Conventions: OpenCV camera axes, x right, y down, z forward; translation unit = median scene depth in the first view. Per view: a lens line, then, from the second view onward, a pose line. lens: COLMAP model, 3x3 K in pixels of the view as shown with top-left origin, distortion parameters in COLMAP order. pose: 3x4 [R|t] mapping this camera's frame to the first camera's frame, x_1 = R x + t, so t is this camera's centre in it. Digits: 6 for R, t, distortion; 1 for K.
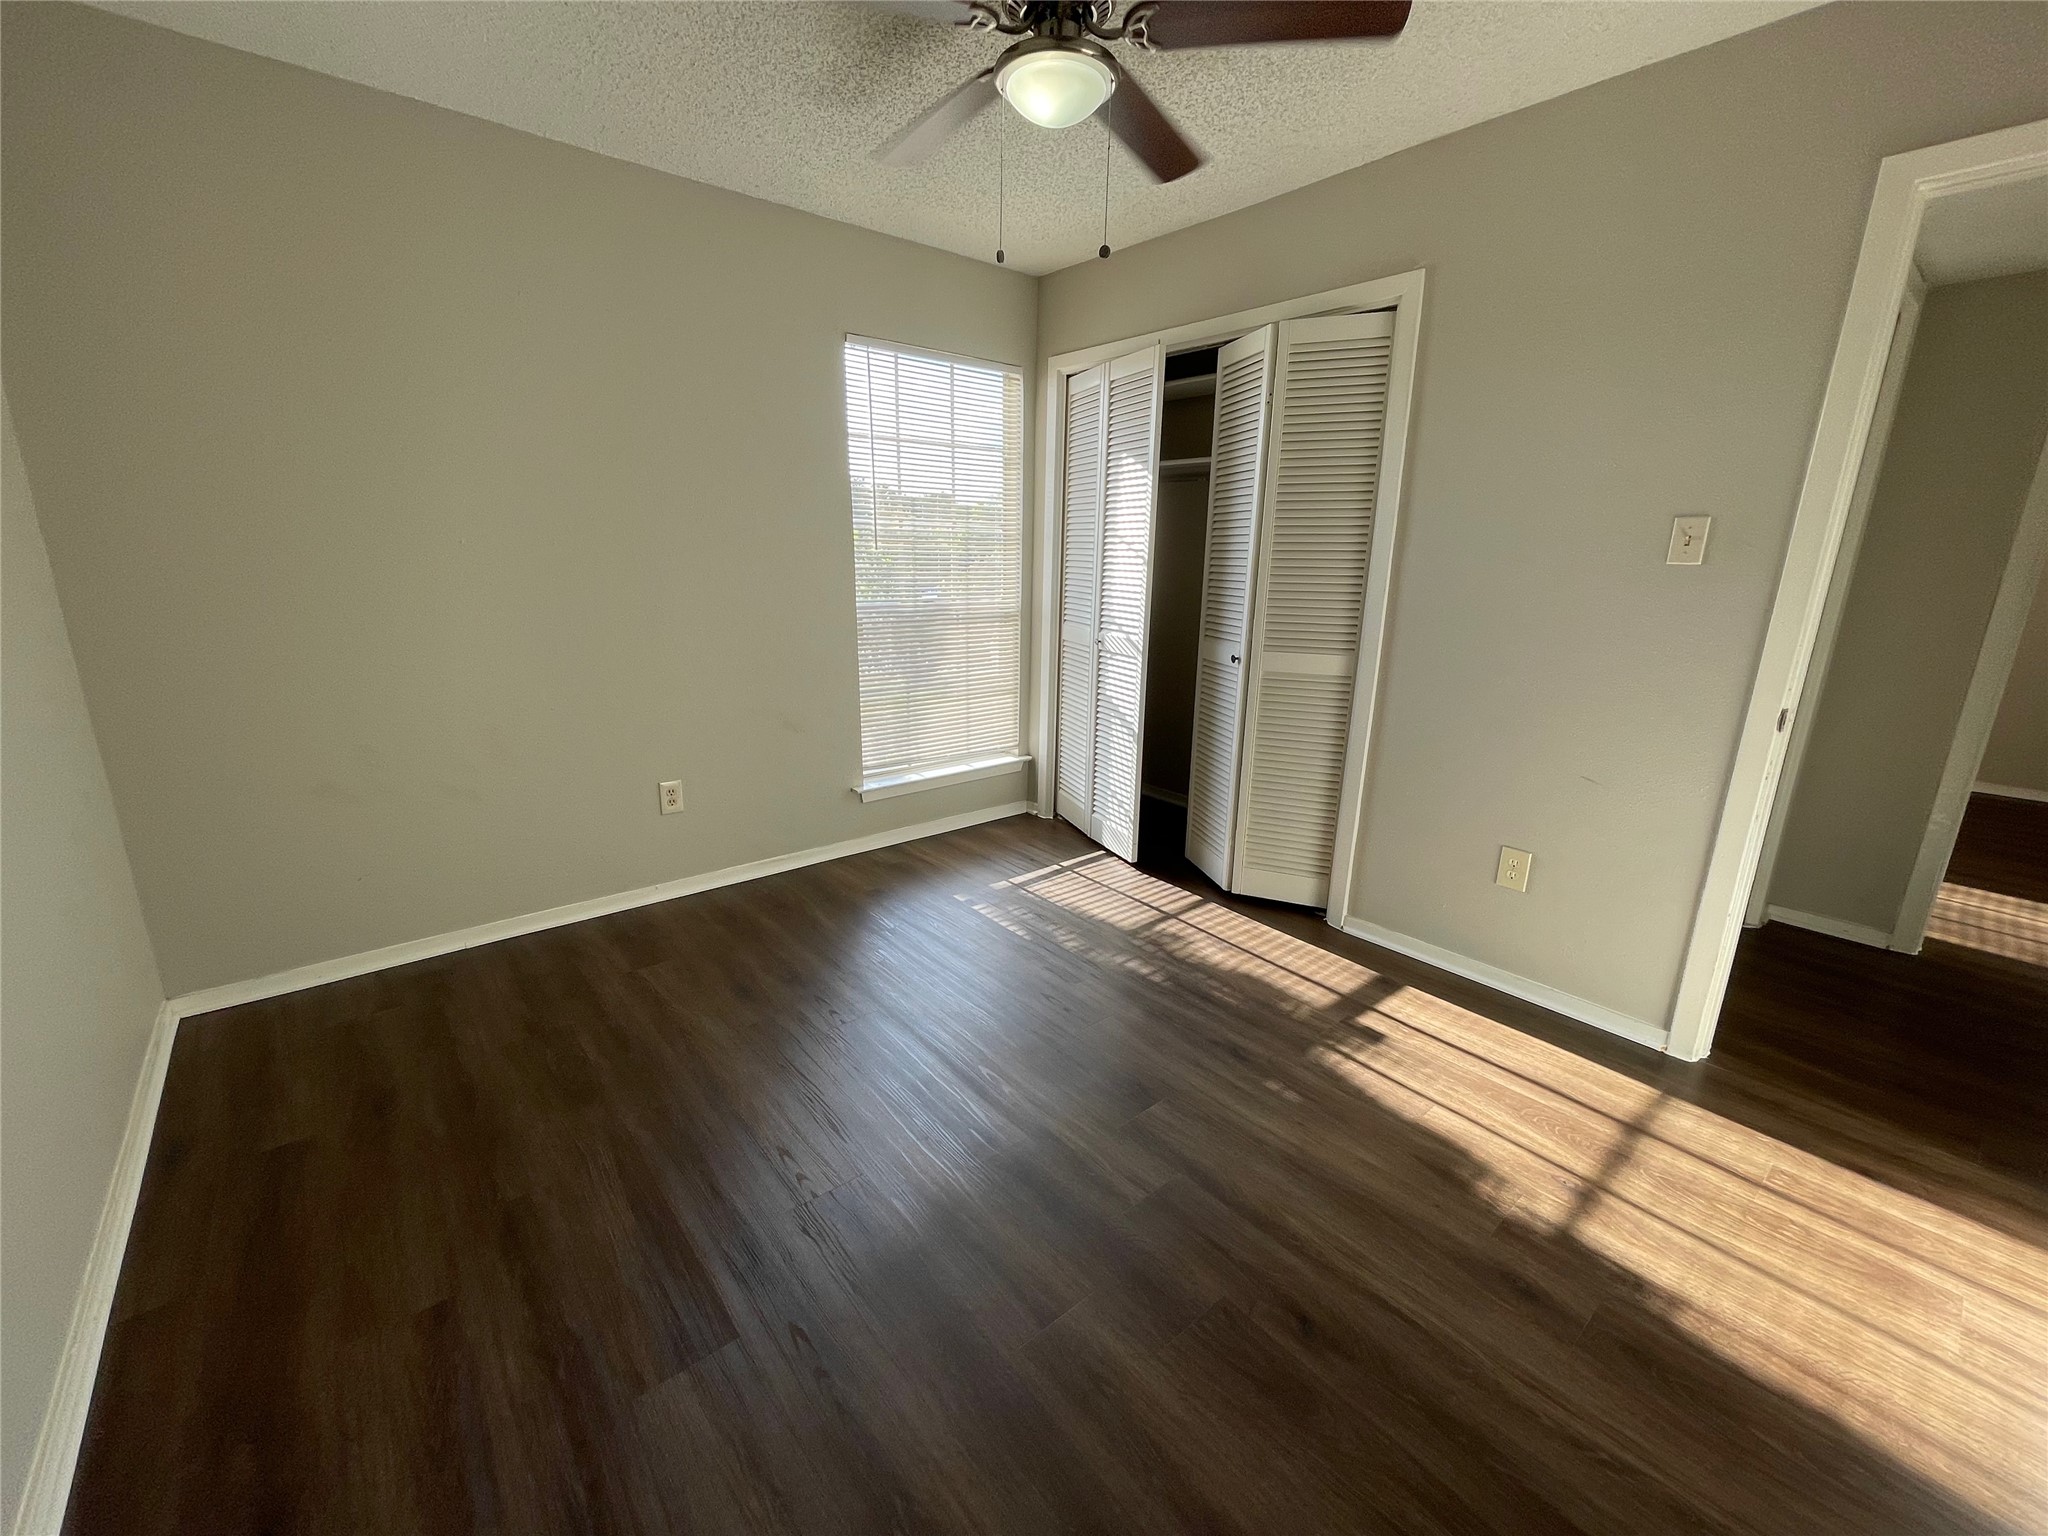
lens RADIAL K [[834.3, 0, 1022.2], [0, 834.3, 769.9], [0, 0, 1]] dist [0.000796, -0.000067]
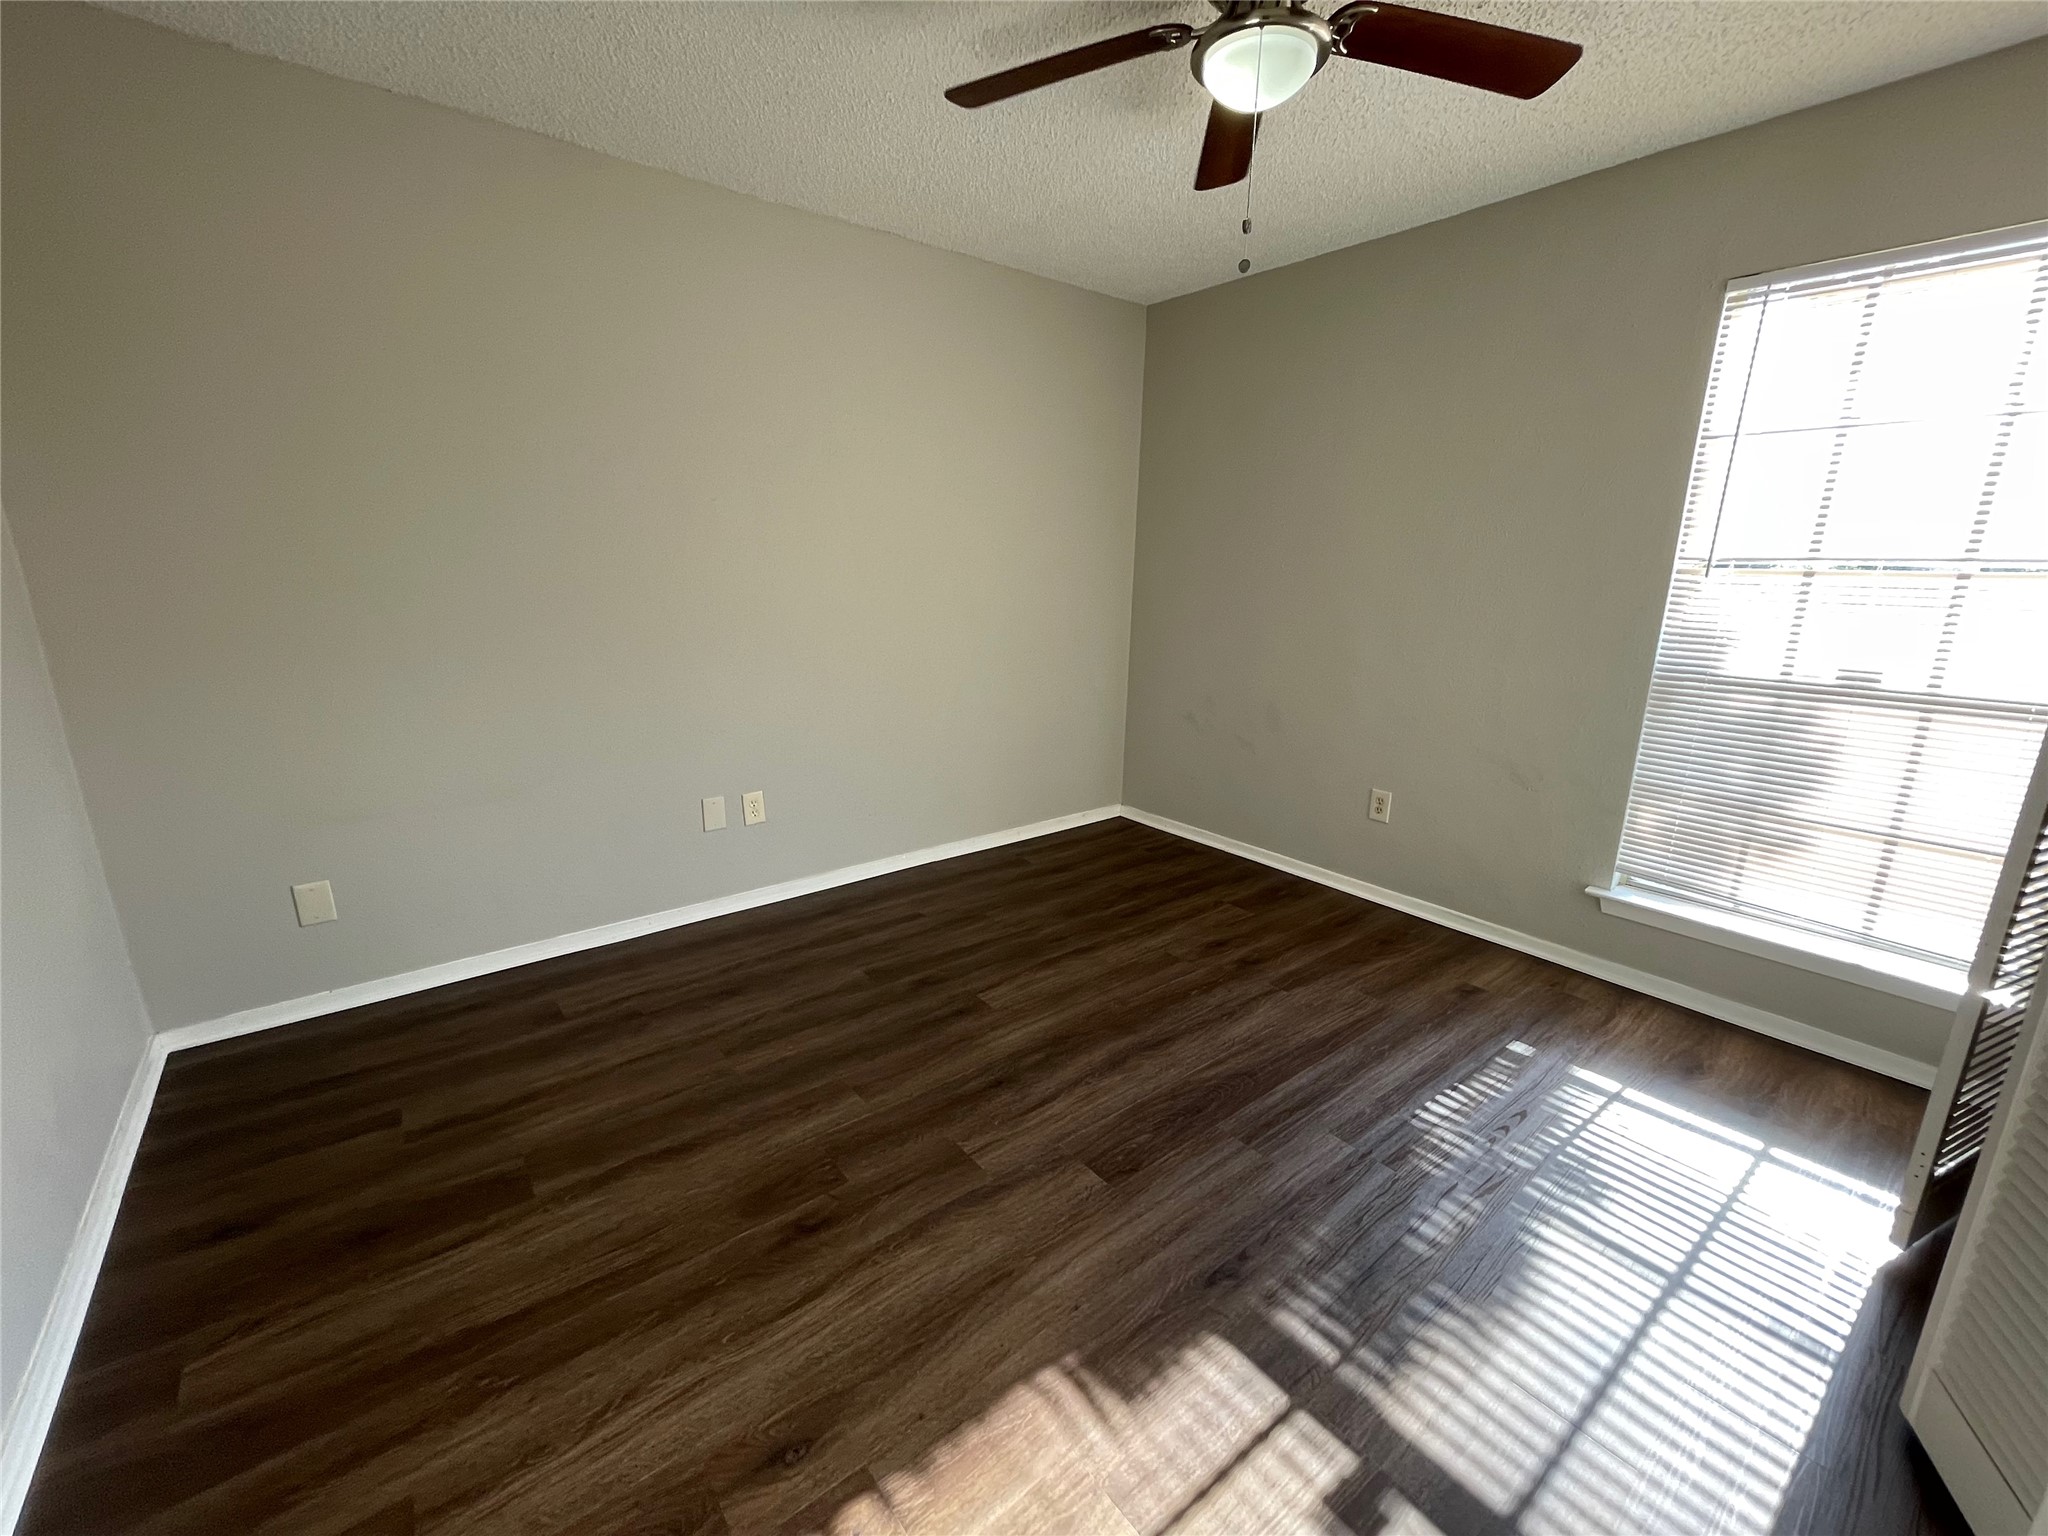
lens RADIAL K [[834.3, 0, 1021.4], [0, 834.3, 765.9], [0, 0, 1]] dist [0.000796, -0.000067]
pose [[-0.027849, 0.222383, -0.974562, 1.192951], [-0.271736, 0.936541, 0.221472, -0.244700], [0.961969, 0.270991, 0.034348, 0.972781]]
